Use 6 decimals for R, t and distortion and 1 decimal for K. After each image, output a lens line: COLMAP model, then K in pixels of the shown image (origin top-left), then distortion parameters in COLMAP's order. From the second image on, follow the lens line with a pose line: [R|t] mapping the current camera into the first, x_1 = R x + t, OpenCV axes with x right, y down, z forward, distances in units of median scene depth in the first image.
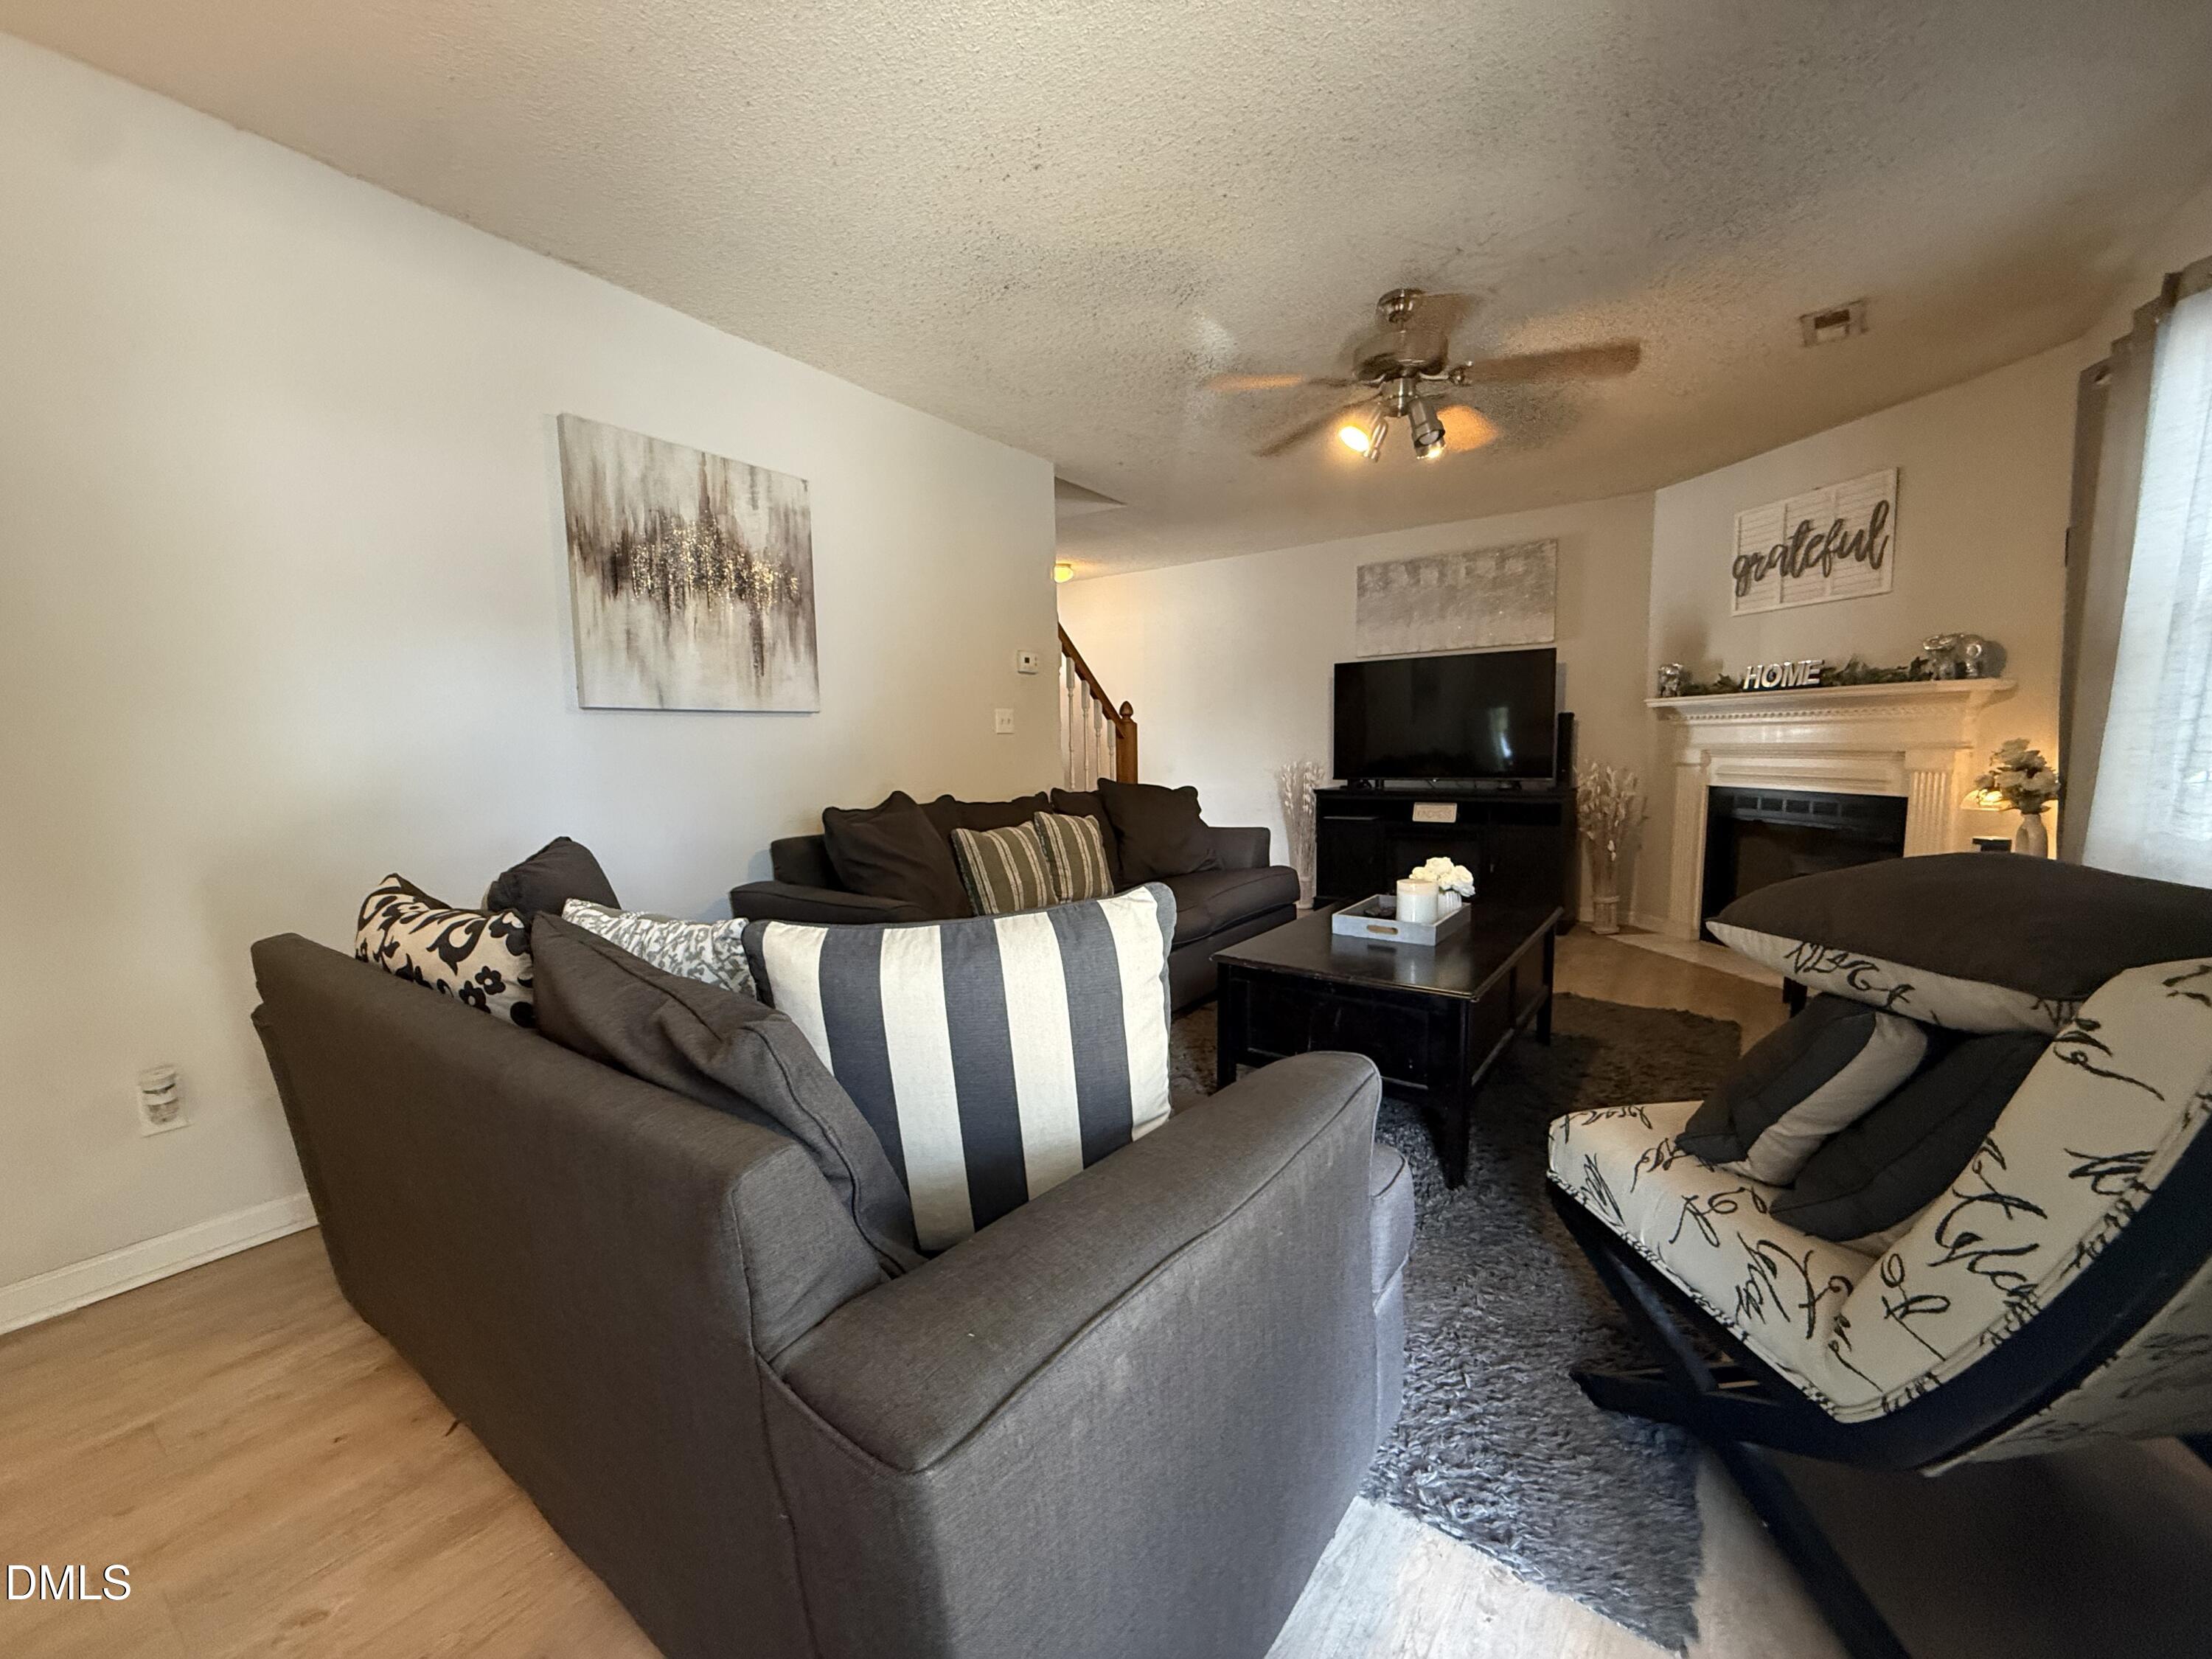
lens RADIAL K [[880.4, 0, 1098.9], [0, 880.4, 835.6], [0, 0, 1]] dist [-0.001987, 0.000311]
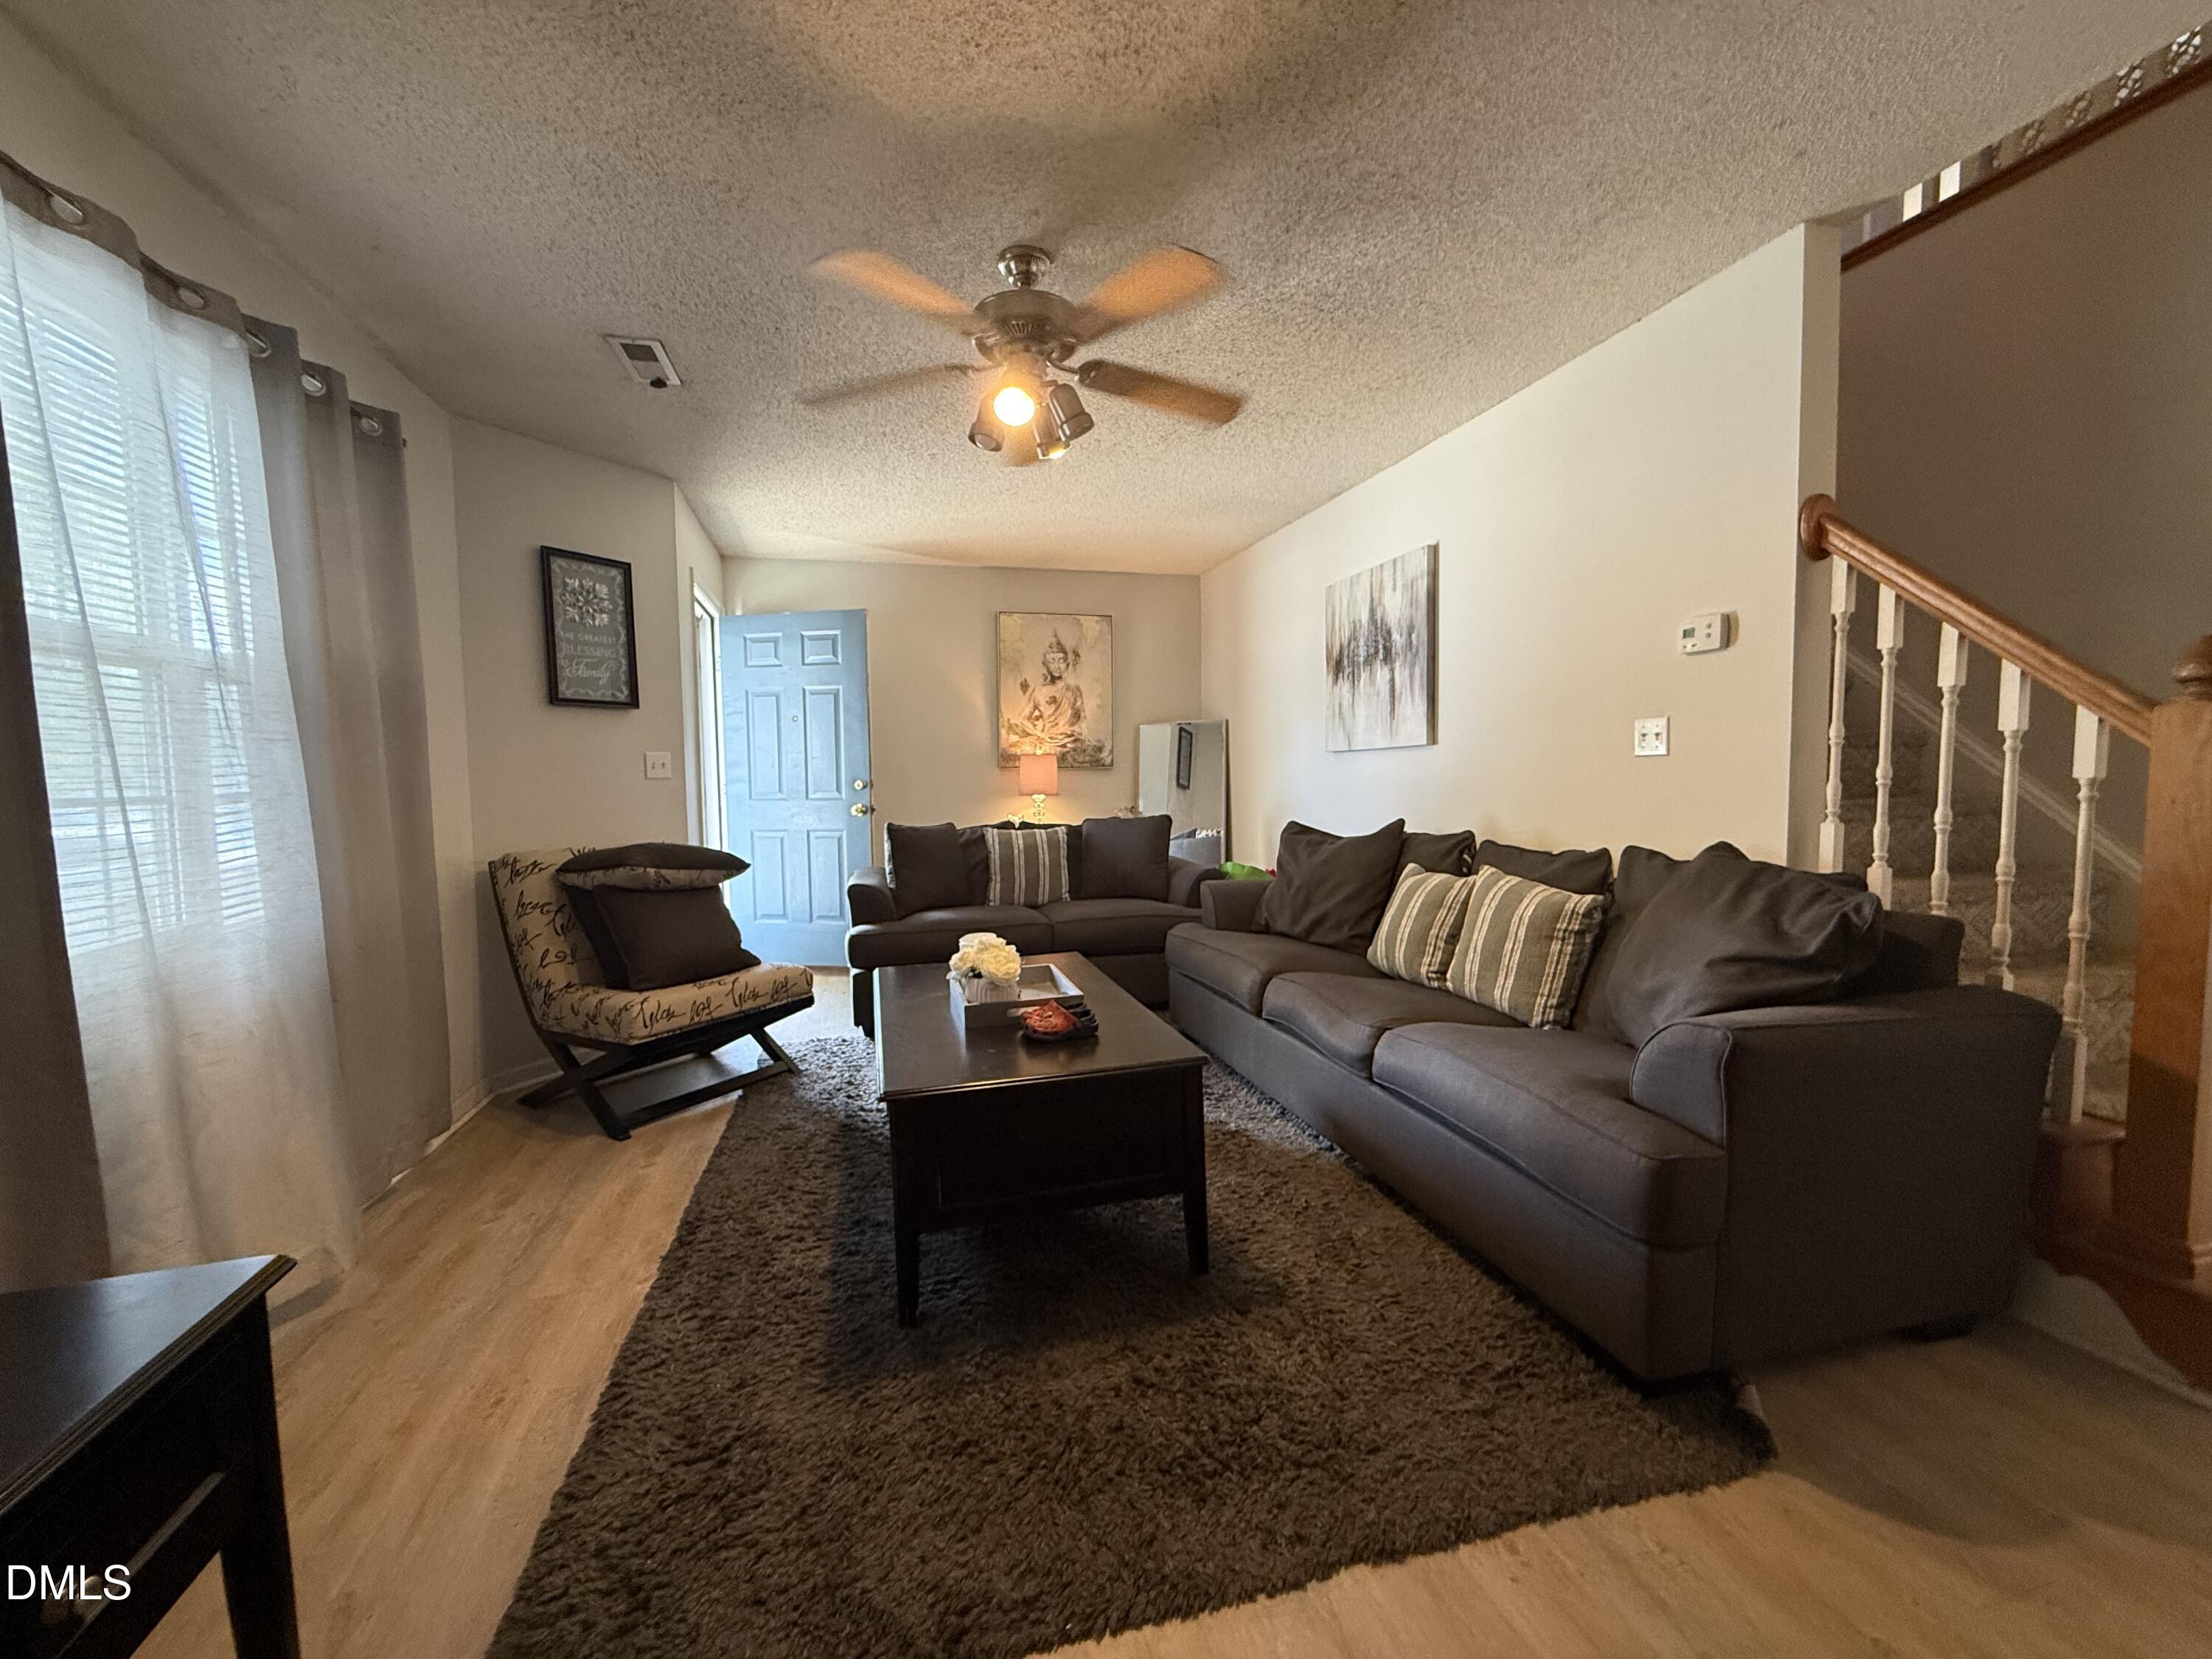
lens RADIAL K [[880.4, 0, 1107.5], [0, 880.4, 832.5], [0, 0, 1]] dist [-0.001987, 0.000311]
pose [[-0.643583, 0.076333, -0.761560, 0.859175], [-0.051576, 0.988427, 0.142659, -0.178363], [0.763636, 0.131091, -0.632198, 1.490271]]
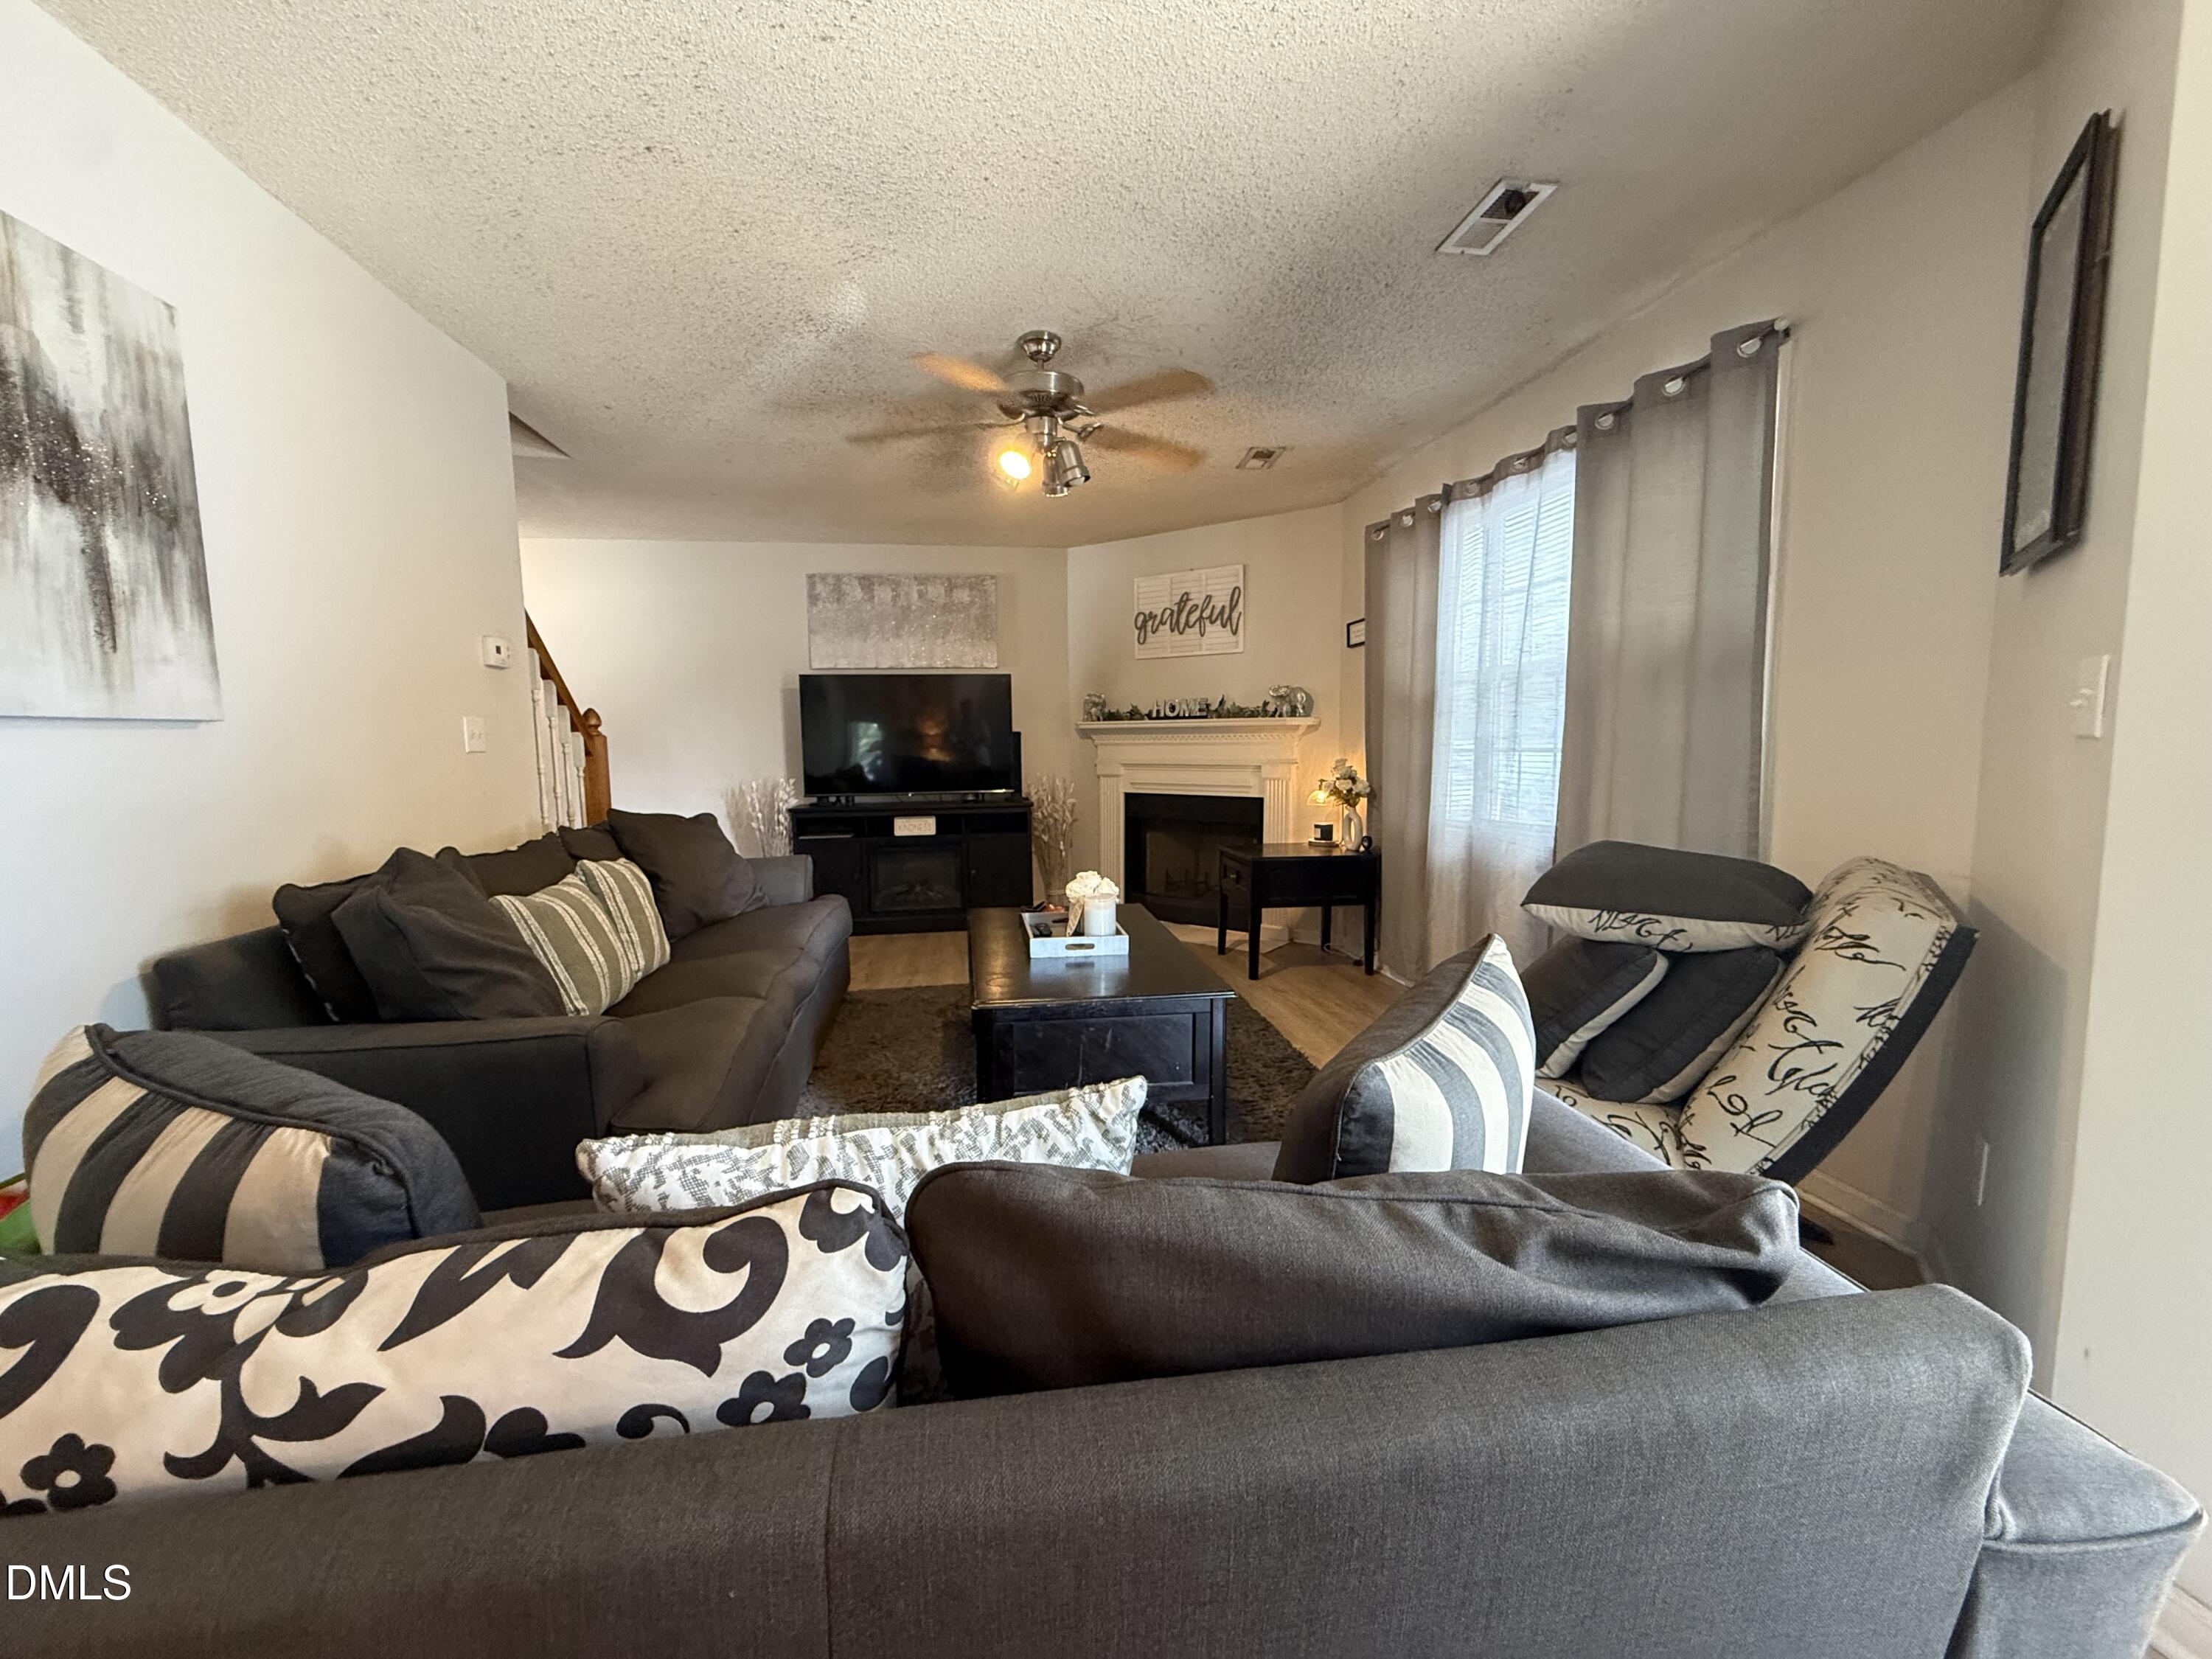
lens RADIAL K [[880.4, 0, 1104.1], [0, 880.4, 835.8], [0, 0, 1]] dist [-0.001987, 0.000311]
pose [[0.709348, -0.066256, 0.701737, -0.332927], [0.071446, 0.997203, 0.021932, -0.039421], [-0.701228, 0.034579, 0.712098, 0.204916]]
